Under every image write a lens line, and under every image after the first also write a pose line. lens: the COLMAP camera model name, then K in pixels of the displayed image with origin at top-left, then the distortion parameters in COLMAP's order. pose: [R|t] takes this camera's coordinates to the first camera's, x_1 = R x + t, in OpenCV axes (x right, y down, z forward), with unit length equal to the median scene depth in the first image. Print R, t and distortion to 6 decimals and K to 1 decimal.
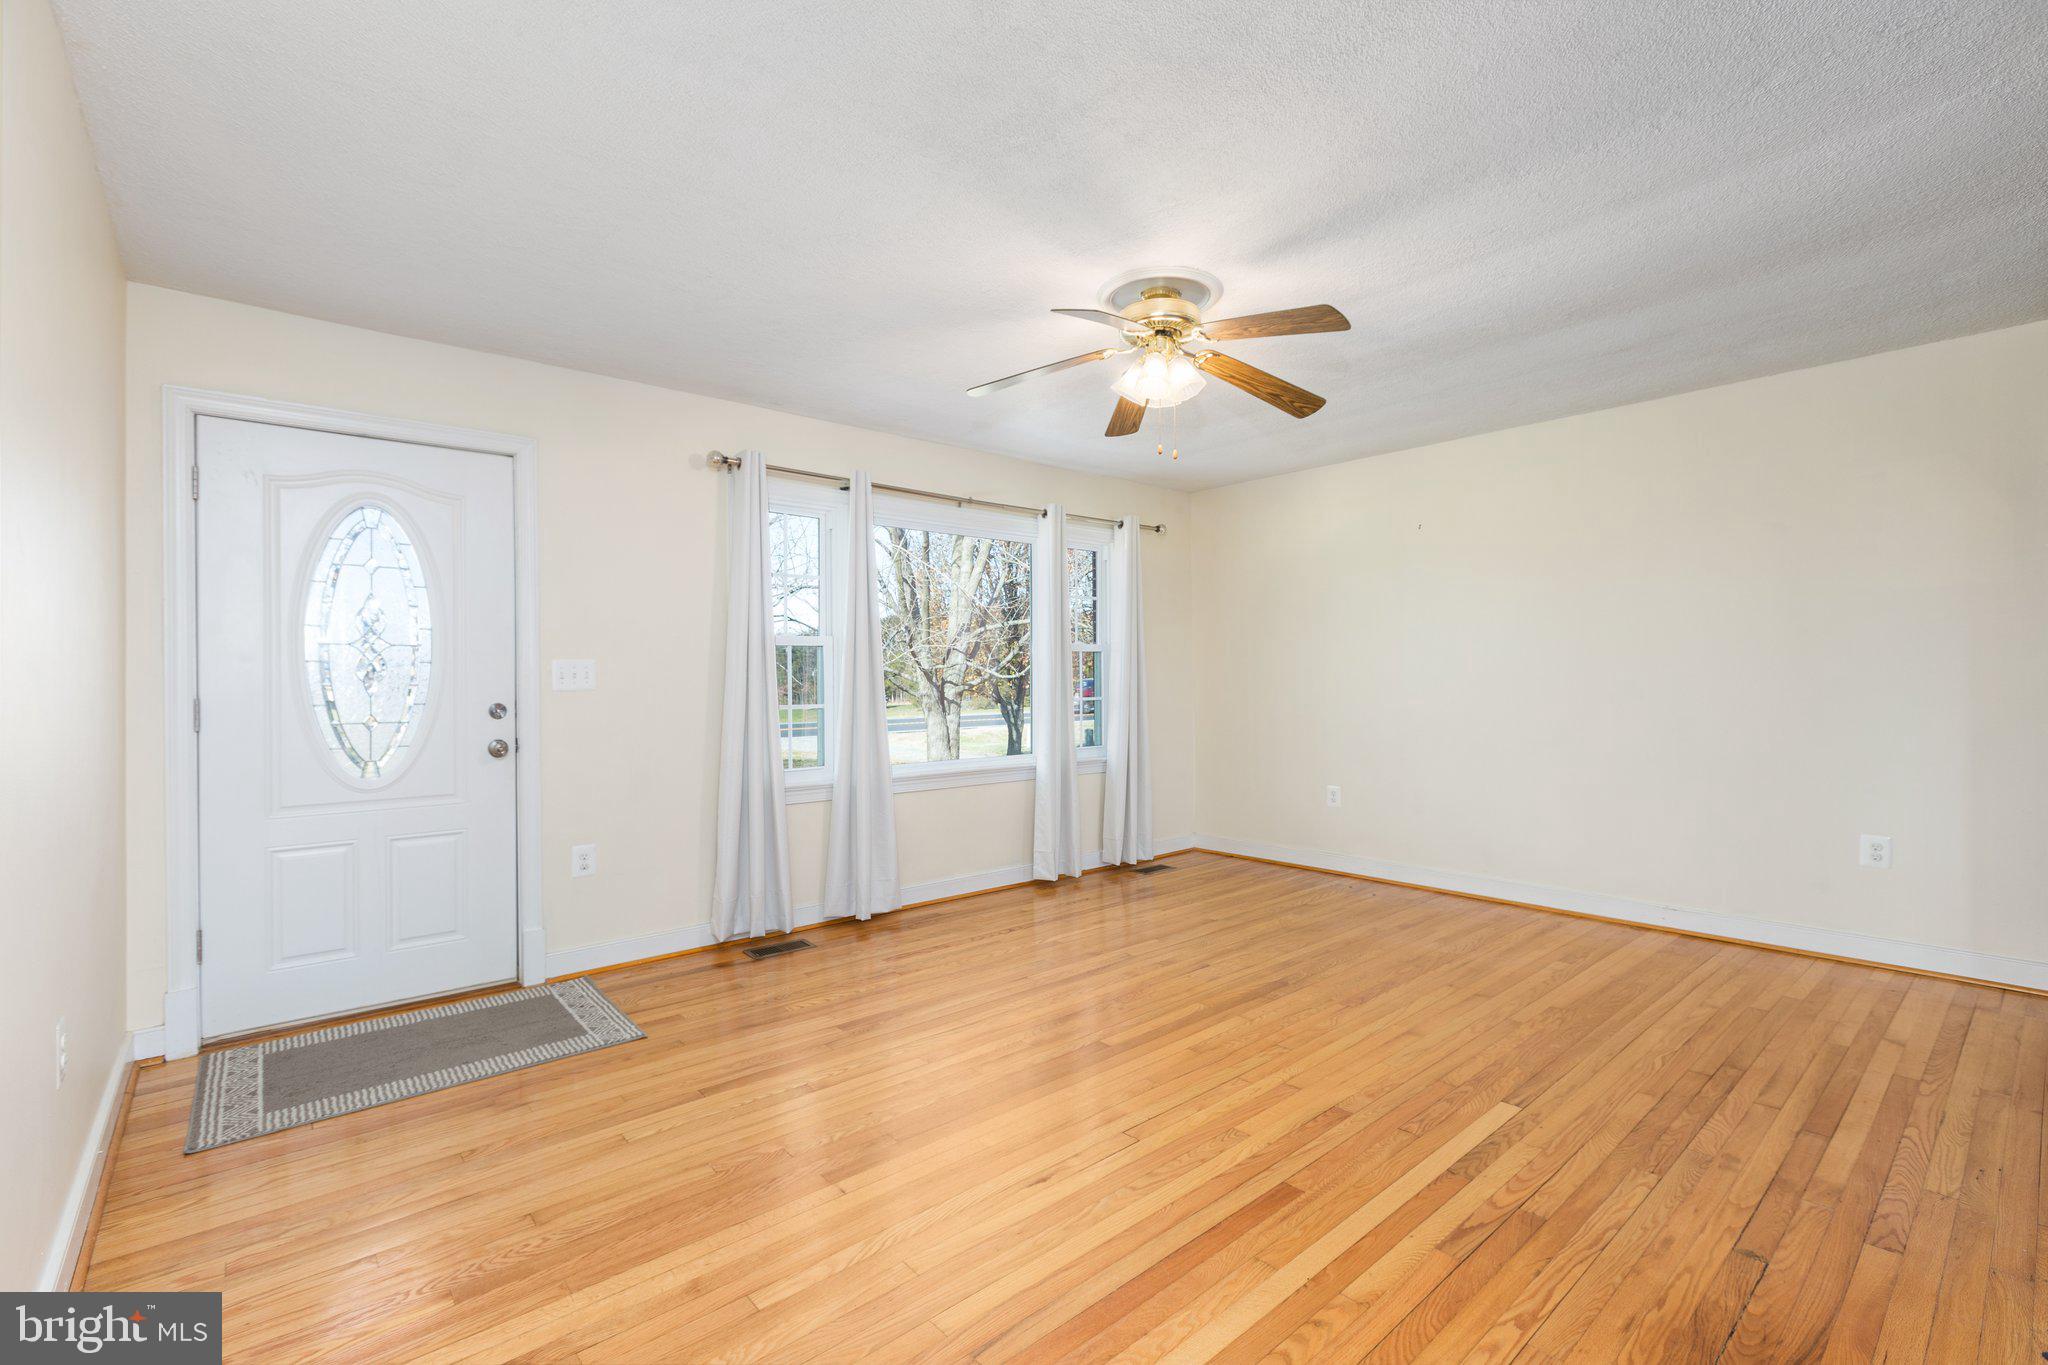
lens RADIAL K [[919.6, 0, 1018.6], [0, 919.6, 683.2], [0, 0, 1]] dist [0.001267, -0.000574]
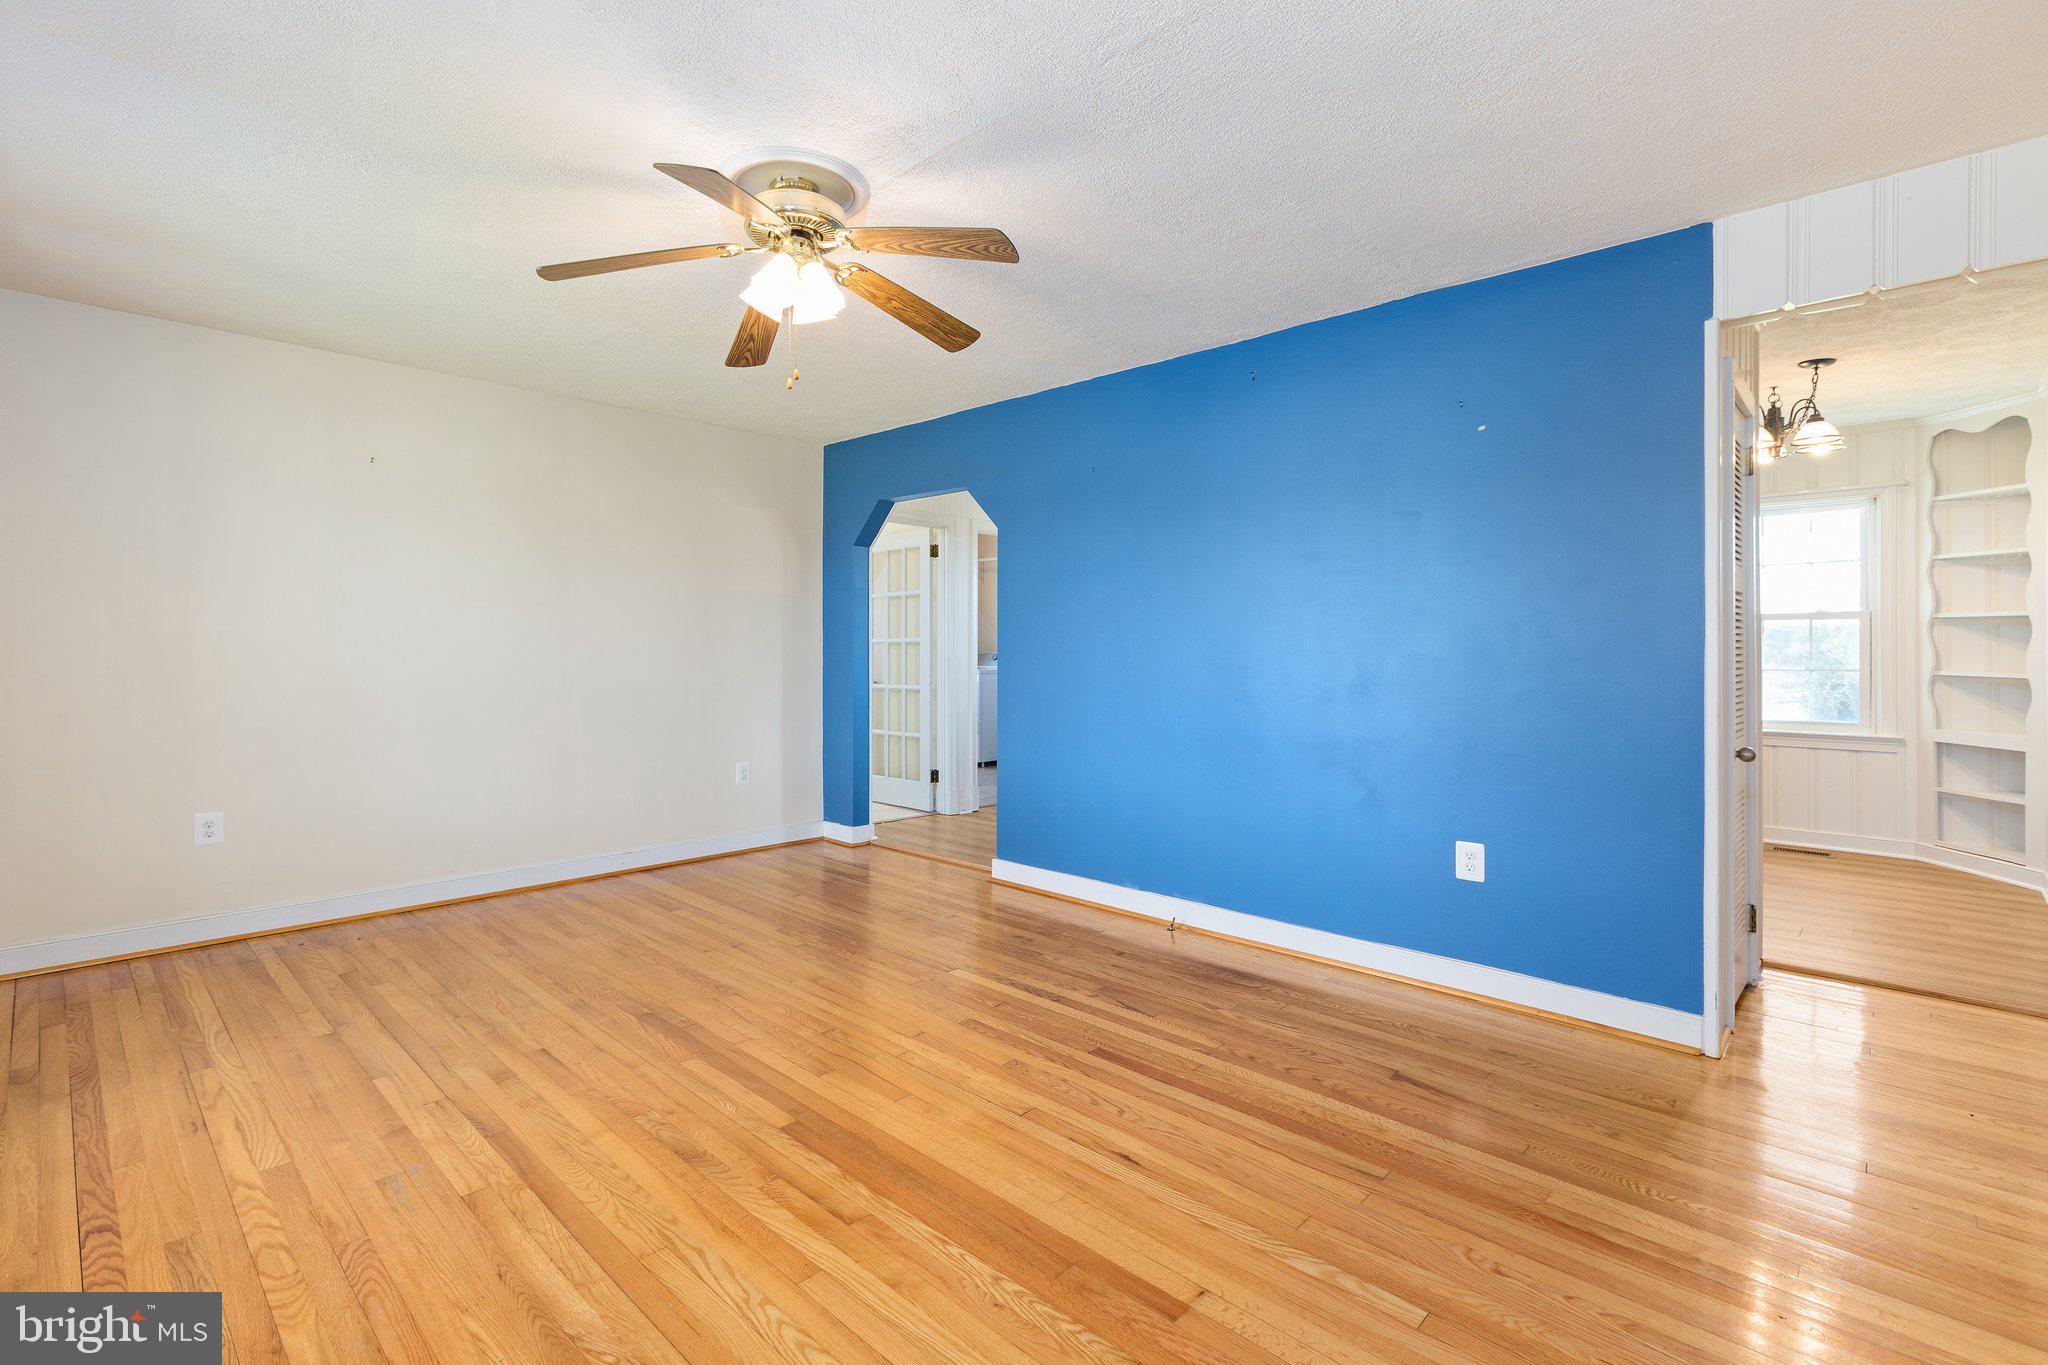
lens RADIAL K [[903.9, 0, 1032.0], [0, 903.9, 653.9], [0, 0, 1]] dist [0.000860, -0.000097]
pose [[-0.103665, 0.008739, 0.994574, -0.683941], [0.002478, 0.999961, -0.008528, 0.005261], [-0.994609, 0.001580, -0.103682, 0.876275]]
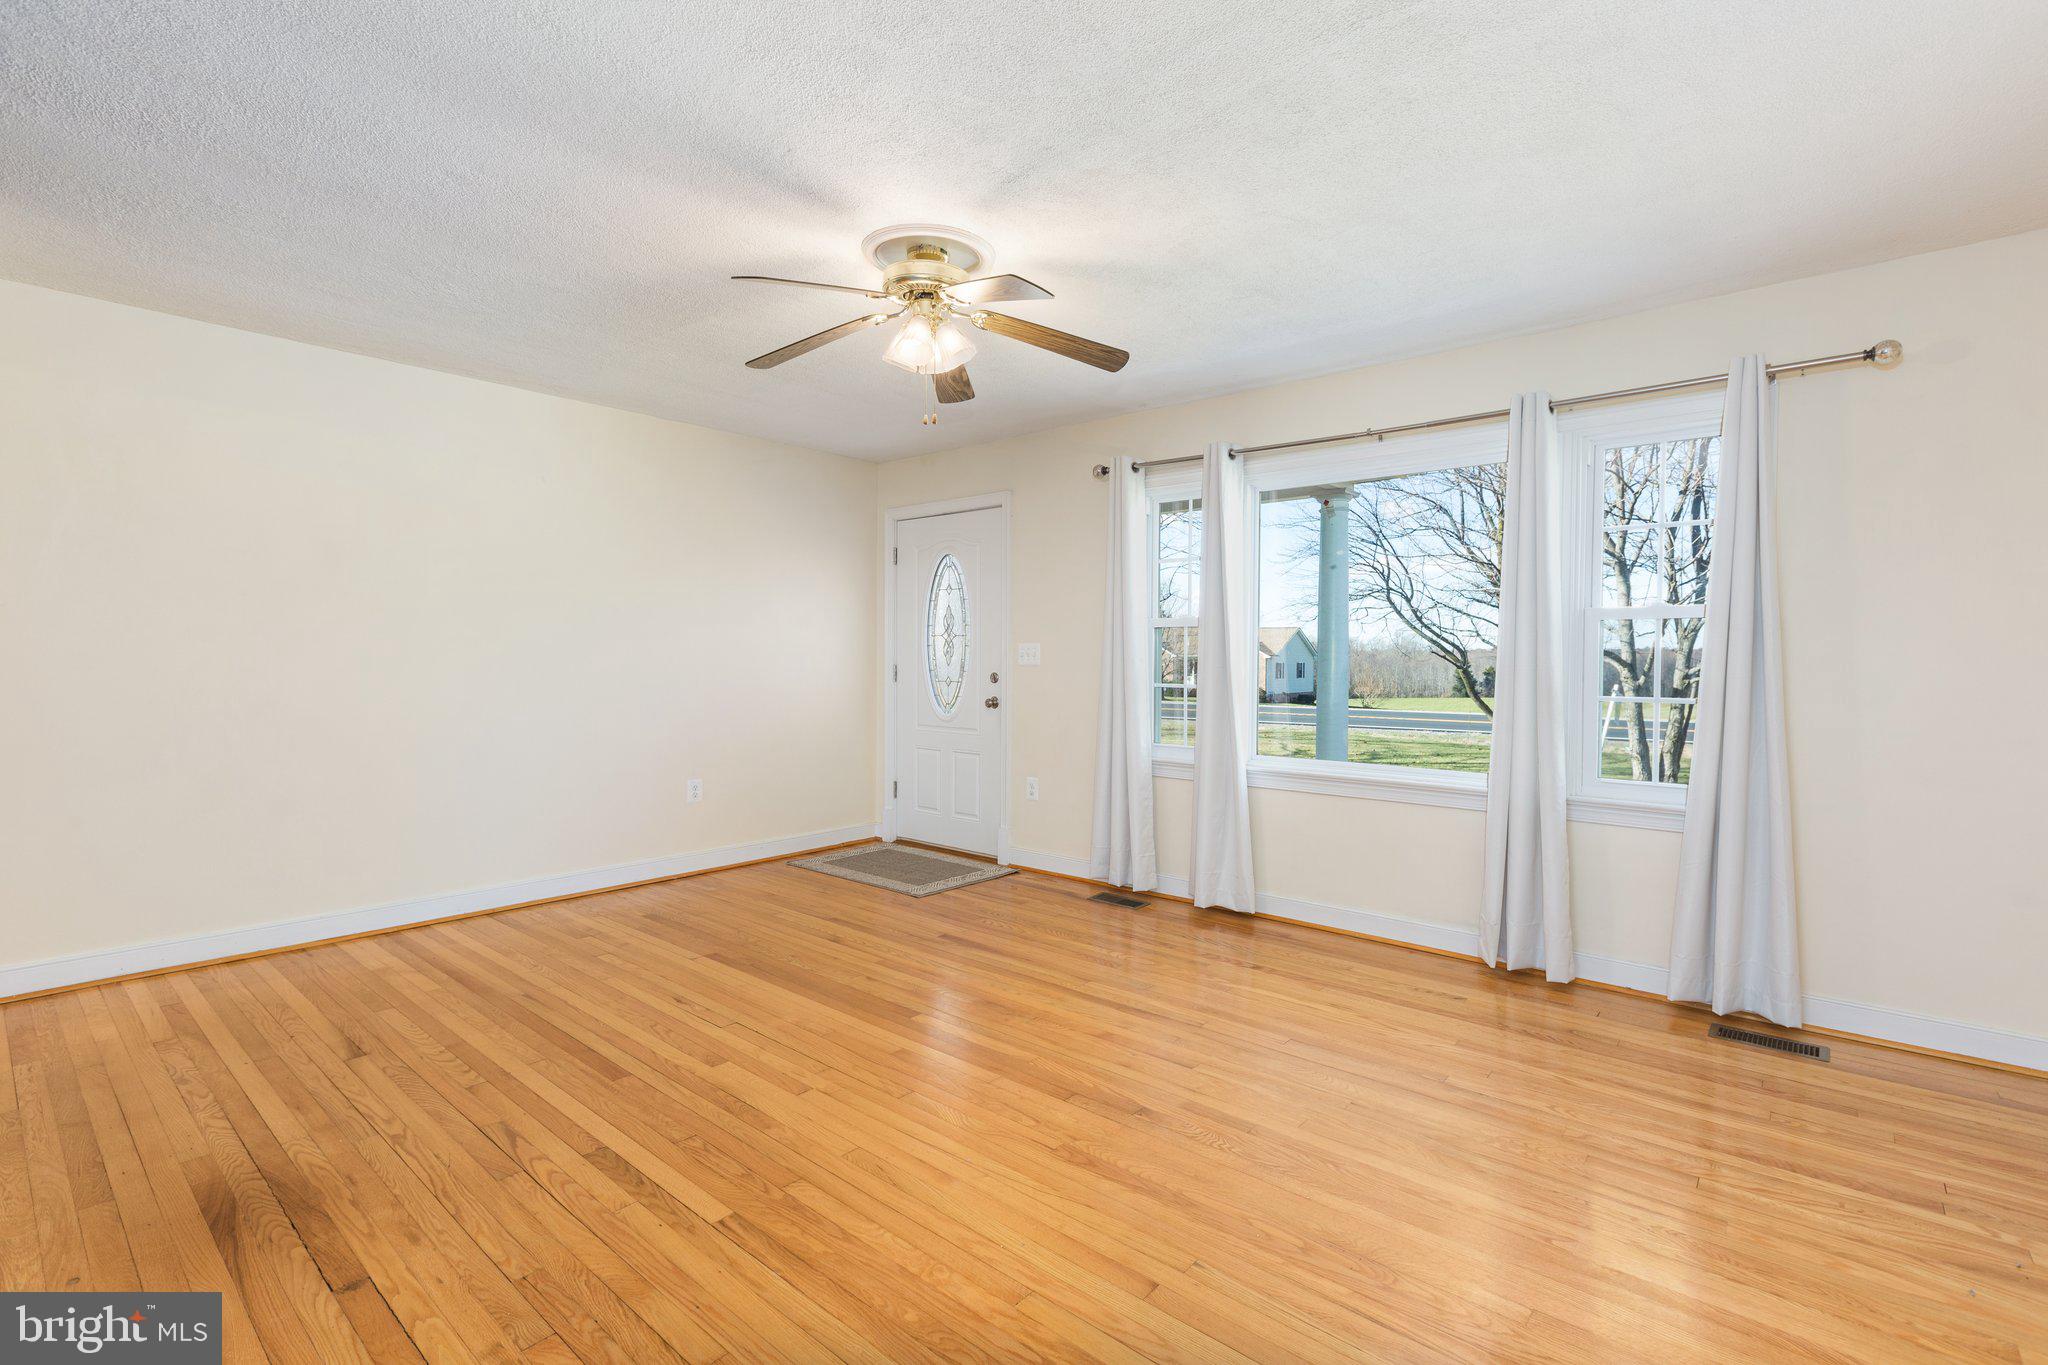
lens RADIAL K [[955.4, 0, 1024.0], [0, 955.4, 682.5], [0, 0, 1]] dist [0.001212, 0.000435]
pose [[0.127212, 0.034737, -0.991267, 1.155299], [-0.013679, 0.999353, 0.033265, -0.017256], [0.991781, 0.009328, 0.127605, 0.981618]]
